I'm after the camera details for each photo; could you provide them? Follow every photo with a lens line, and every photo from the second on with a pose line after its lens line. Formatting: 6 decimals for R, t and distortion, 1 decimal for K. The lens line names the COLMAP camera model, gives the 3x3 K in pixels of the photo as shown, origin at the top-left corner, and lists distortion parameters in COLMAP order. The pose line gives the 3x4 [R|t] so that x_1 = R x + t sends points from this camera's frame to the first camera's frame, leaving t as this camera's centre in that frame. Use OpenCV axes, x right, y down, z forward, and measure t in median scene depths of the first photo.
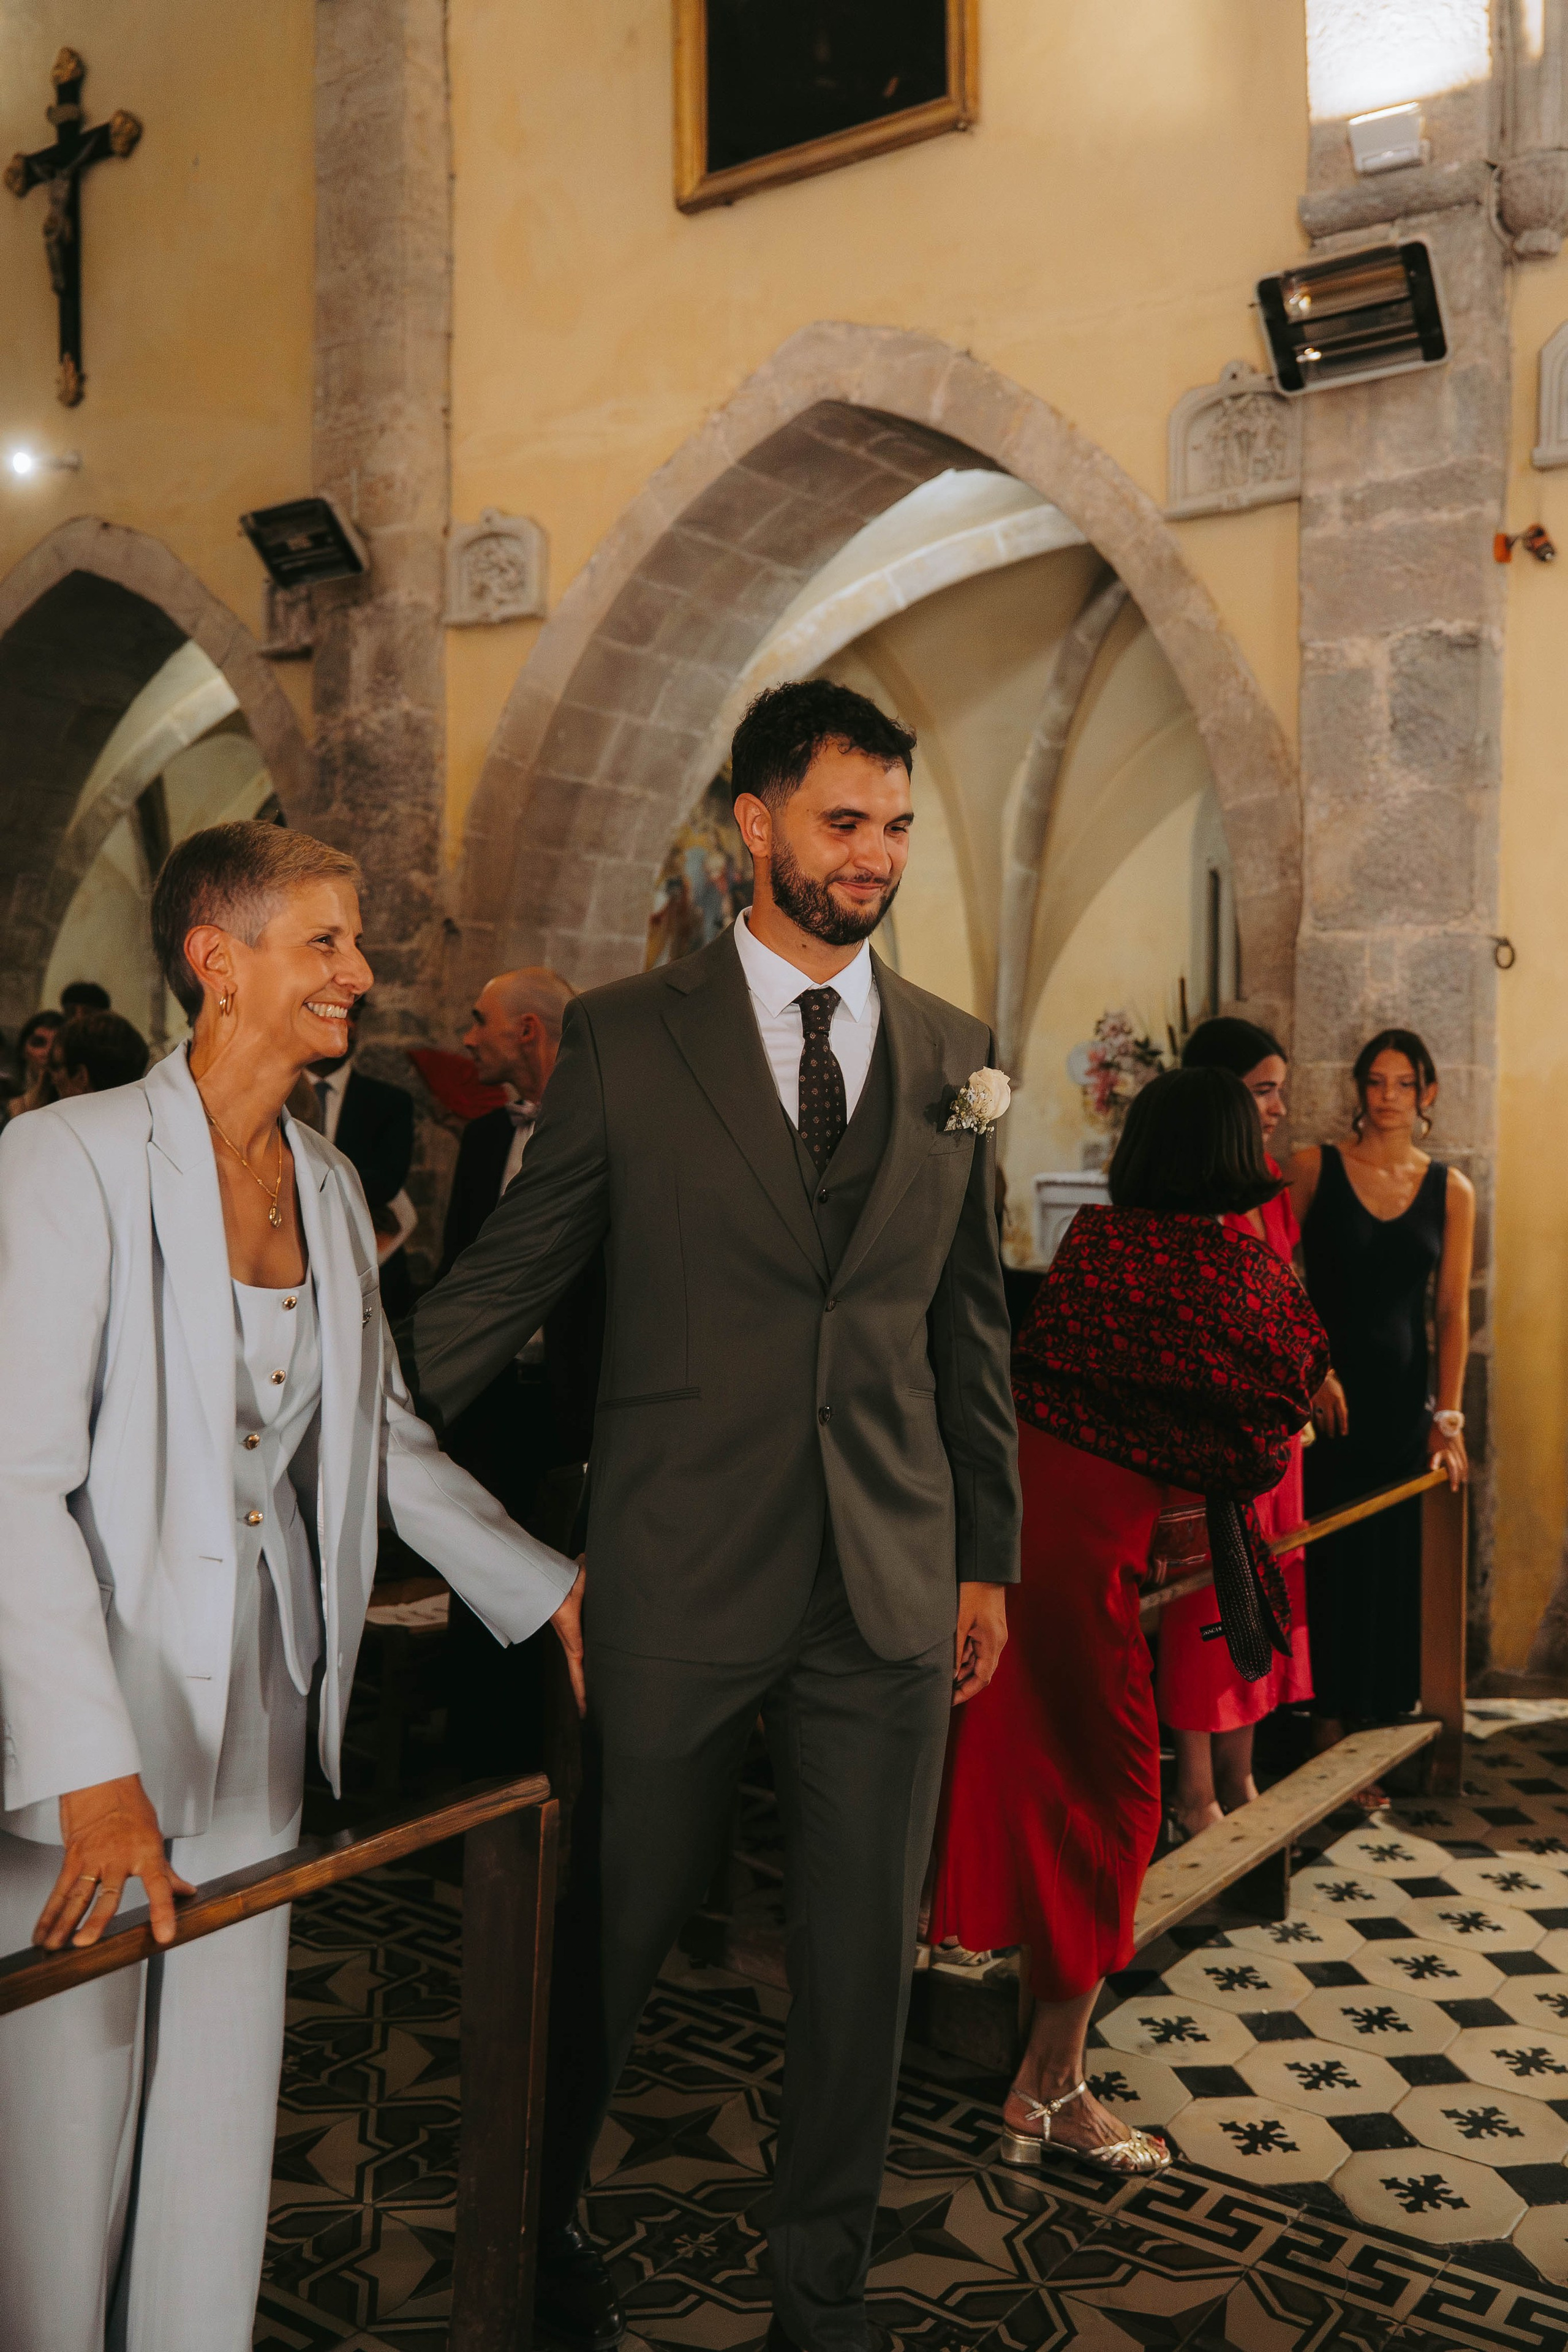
lens RADIAL K [[2254.9, 0, 784.0], [0, 2254.9, 1176.0], [0, 0, 1]] dist [0.016181, 0.017673]
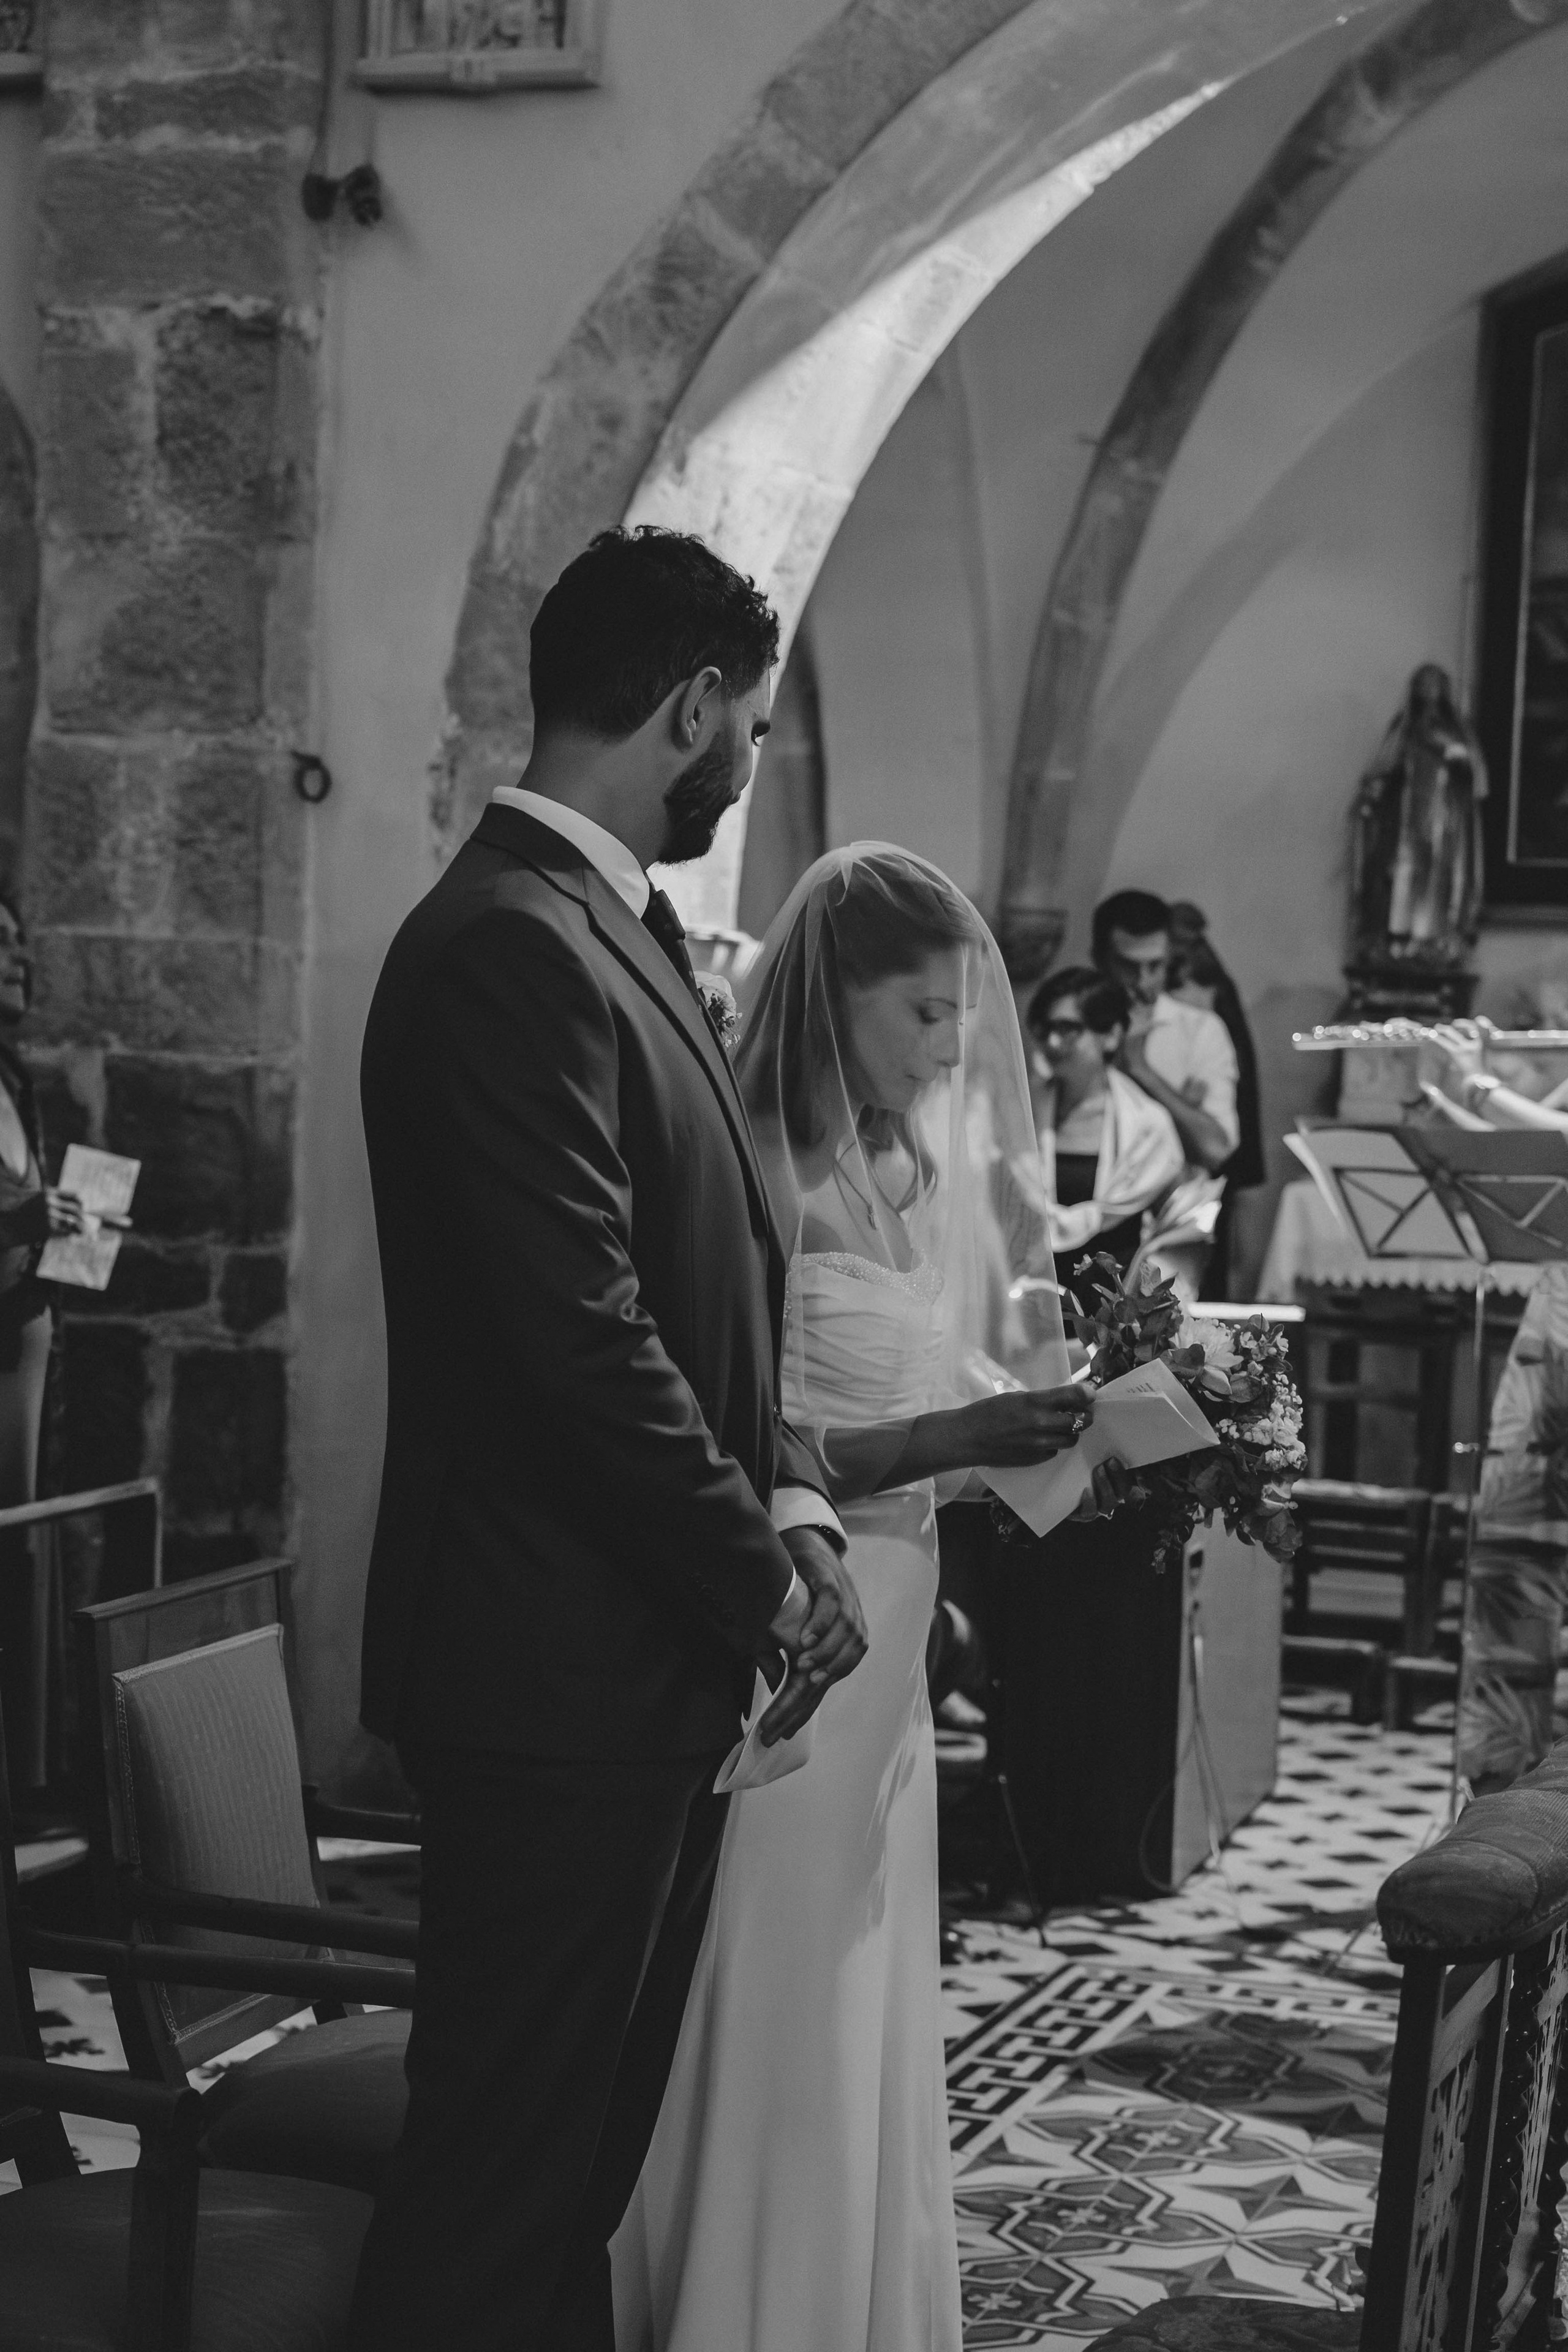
lens RADIAL K [[4374.5, 0, 746.4], [0, 4374.5, 1200.2], [0, 0, 1]] dist [0.062230, -0.269562]
pose [[0.960658, 0.014601, 0.277351, 0.072741], [-0.019059, 0.999729, 0.013383, 0.010941], [-0.277080, -0.018143, 0.960675, -0.333970]]
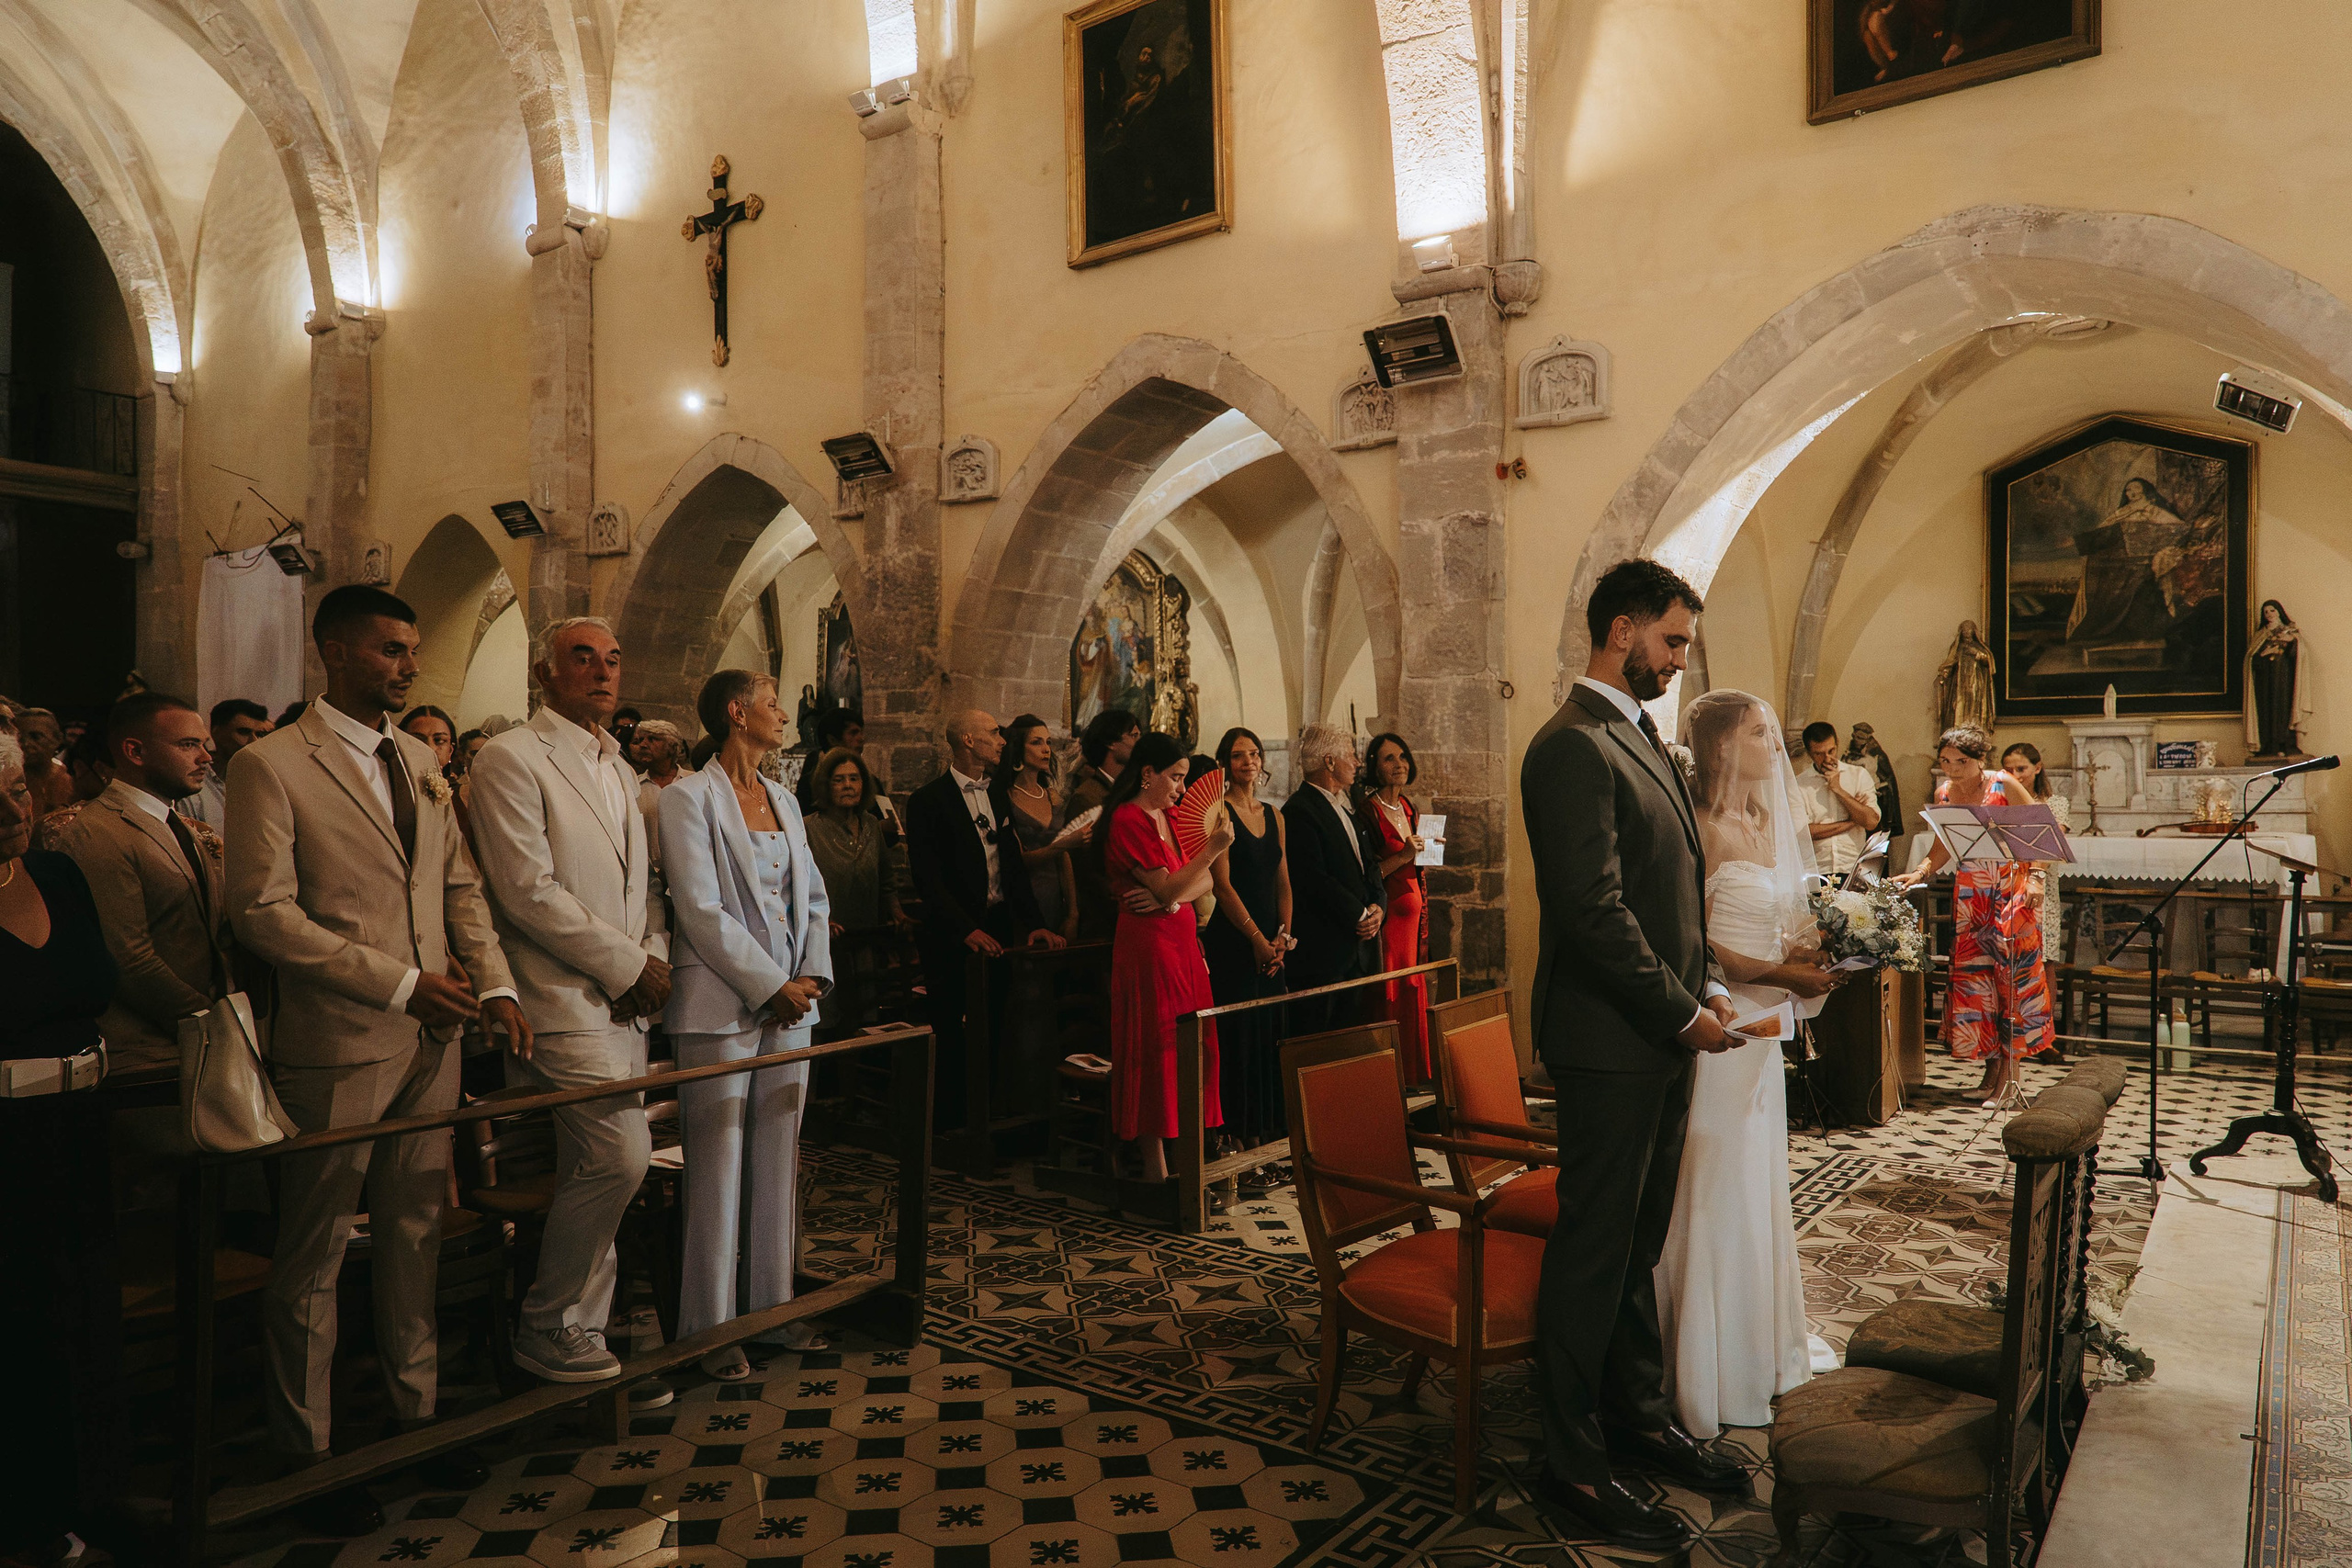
lens RADIAL K [[1608.2, 0, 1176.0], [0, 1608.2, 784.0], [0, 0, 1]] dist [-0.006654, -0.001523]
pose [[0.999647, -0.013920, -0.022633, 0.077104], [0.013204, 0.999416, -0.031506, 0.015113], [0.023058, 0.031196, 0.999247, -0.301530]]
